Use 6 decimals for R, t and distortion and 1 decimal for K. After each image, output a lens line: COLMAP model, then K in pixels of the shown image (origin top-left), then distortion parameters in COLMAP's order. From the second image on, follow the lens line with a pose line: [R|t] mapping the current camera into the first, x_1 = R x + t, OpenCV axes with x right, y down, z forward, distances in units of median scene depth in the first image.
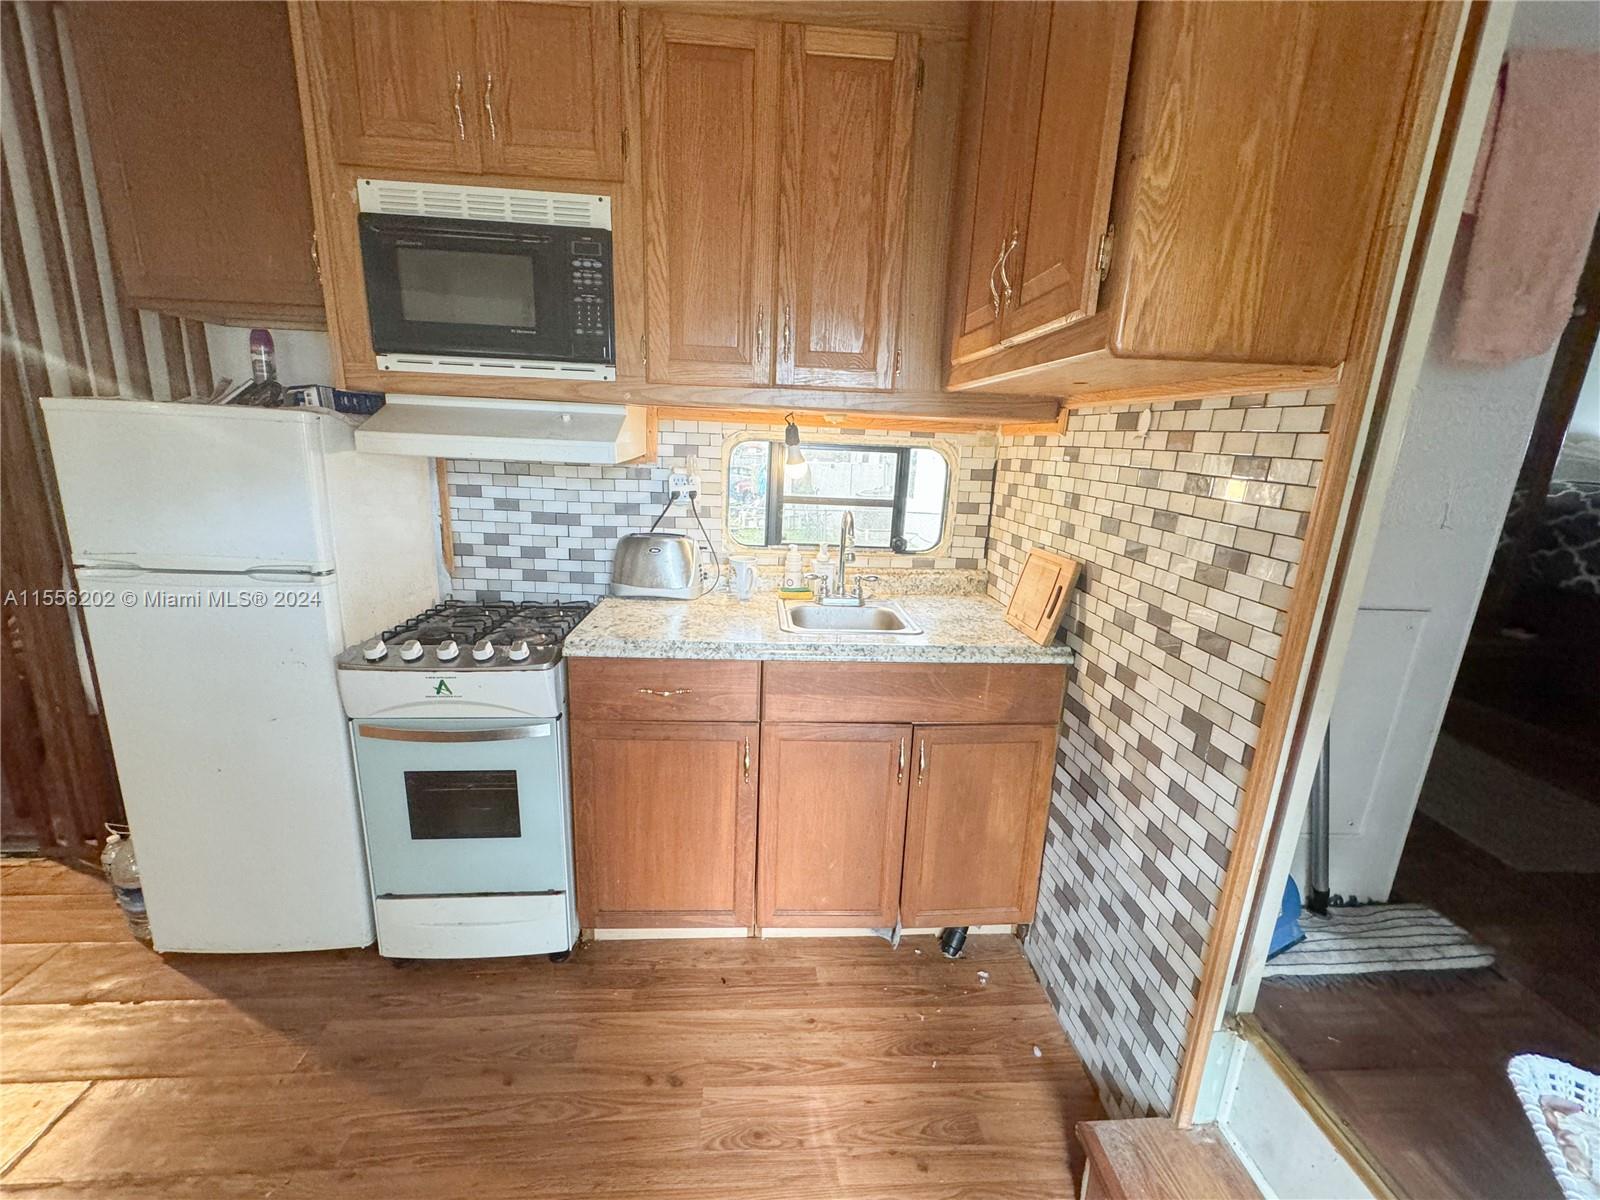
lens RADIAL K [[642.6, 0, 804.6], [0, 642.6, 598.0], [0, 0, 1]] dist [-0.001166, -0.000317]
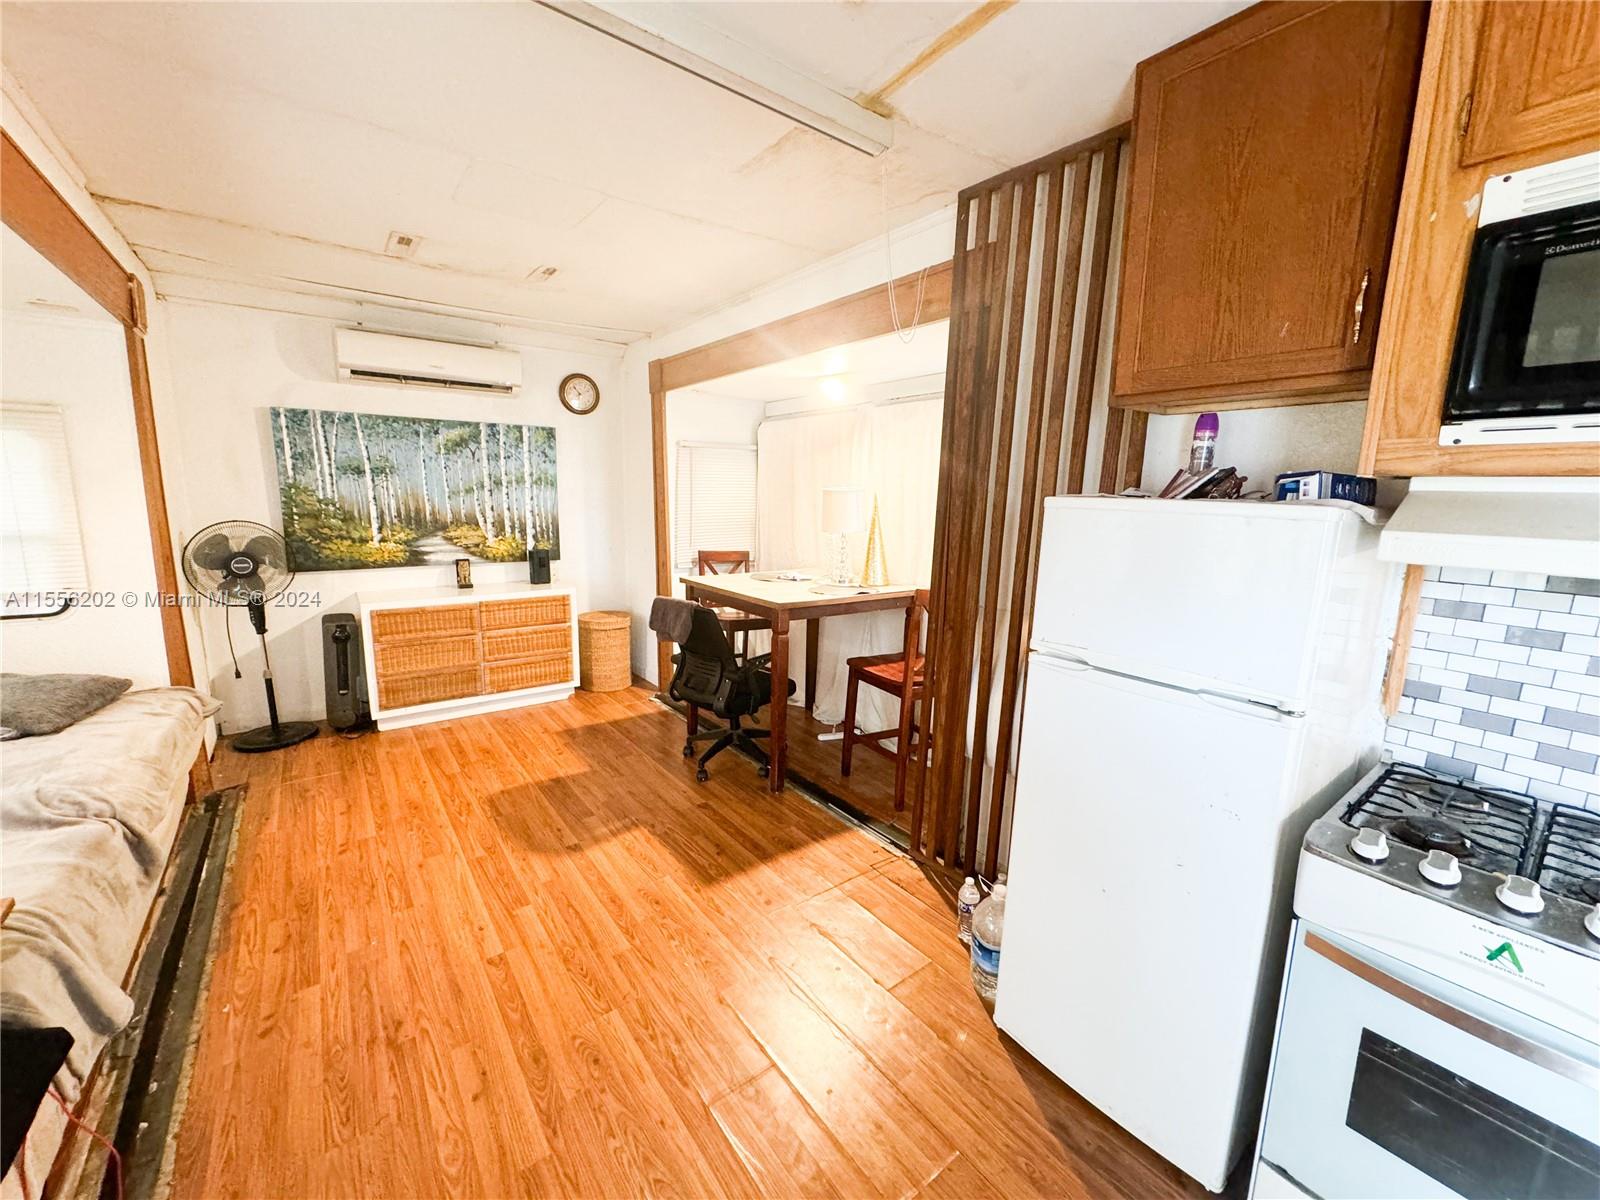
lens RADIAL K [[642.6, 0, 792.0], [0, 642.6, 597.7], [0, 0, 1]] dist [-0.001166, -0.000317]
pose [[0.539994, 0.109836, -0.834471, -0.378569], [-0.196212, 0.980559, 0.002093, -0.048158], [0.818478, 0.162603, 0.551047, 0.056758]]
